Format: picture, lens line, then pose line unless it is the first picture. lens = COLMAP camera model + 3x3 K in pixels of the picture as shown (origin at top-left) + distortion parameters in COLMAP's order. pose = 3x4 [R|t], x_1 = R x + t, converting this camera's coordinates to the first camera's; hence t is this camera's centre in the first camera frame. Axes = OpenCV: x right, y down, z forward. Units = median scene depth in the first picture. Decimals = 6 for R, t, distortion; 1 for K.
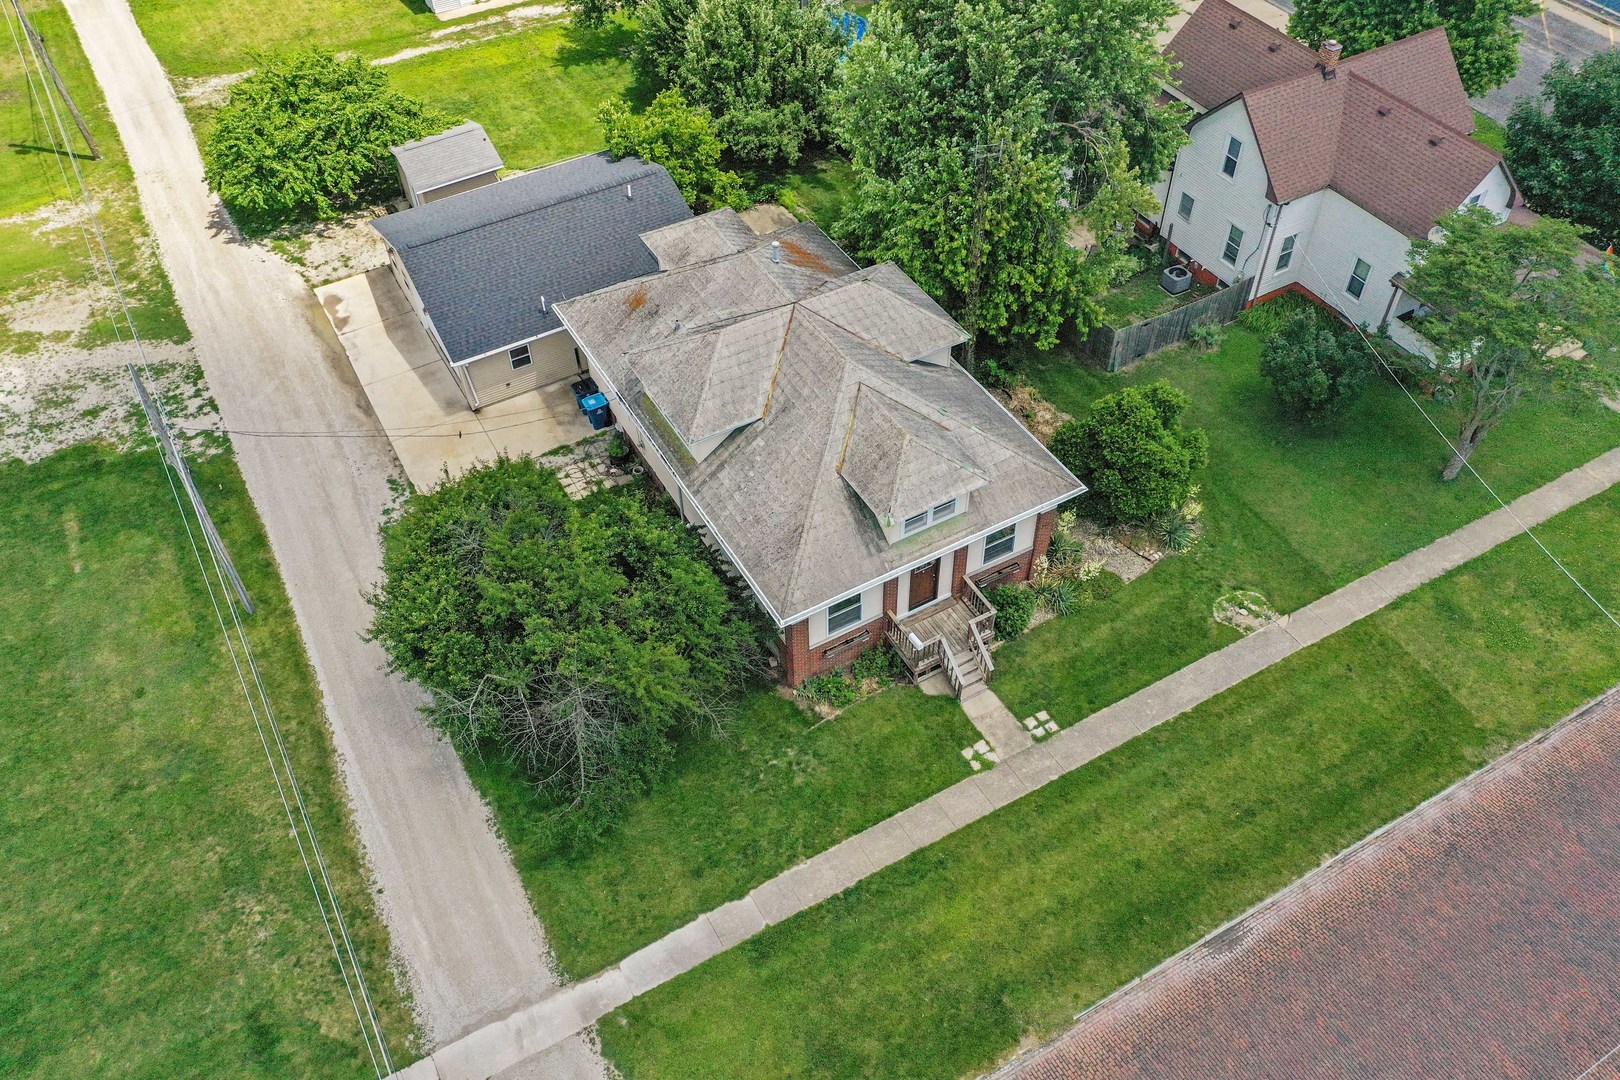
lens RADIAL K [[1294.5, 0, 810.0], [0, 1294.5, 540.0], [0, 0, 1]] dist [-0.001024, -0.001519]
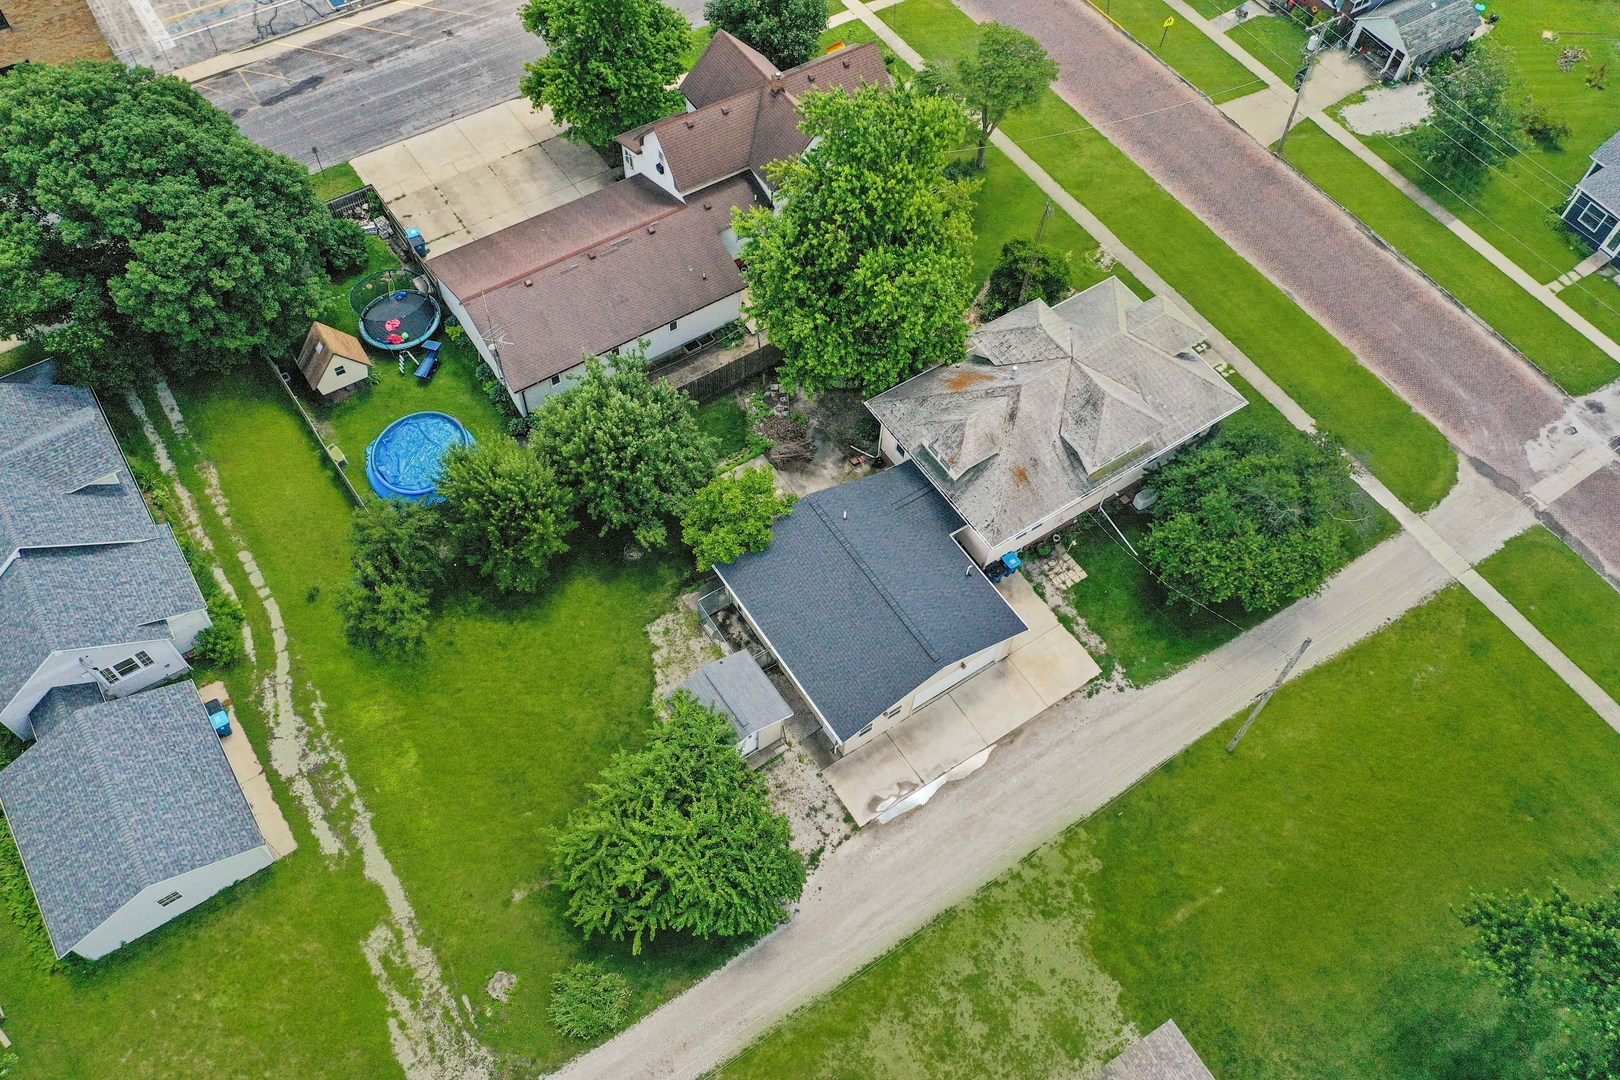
lens RADIAL K [[1294.5, 0, 810.0], [0, 1294.5, 540.0], [0, 0, 1]] dist [-0.001024, -0.001519]
pose [[-0.076479, -0.830439, 0.551835, -0.907833], [0.699037, 0.349997, 0.623578, -1.142722], [-0.710984, 0.433443, 0.553740, 0.388055]]
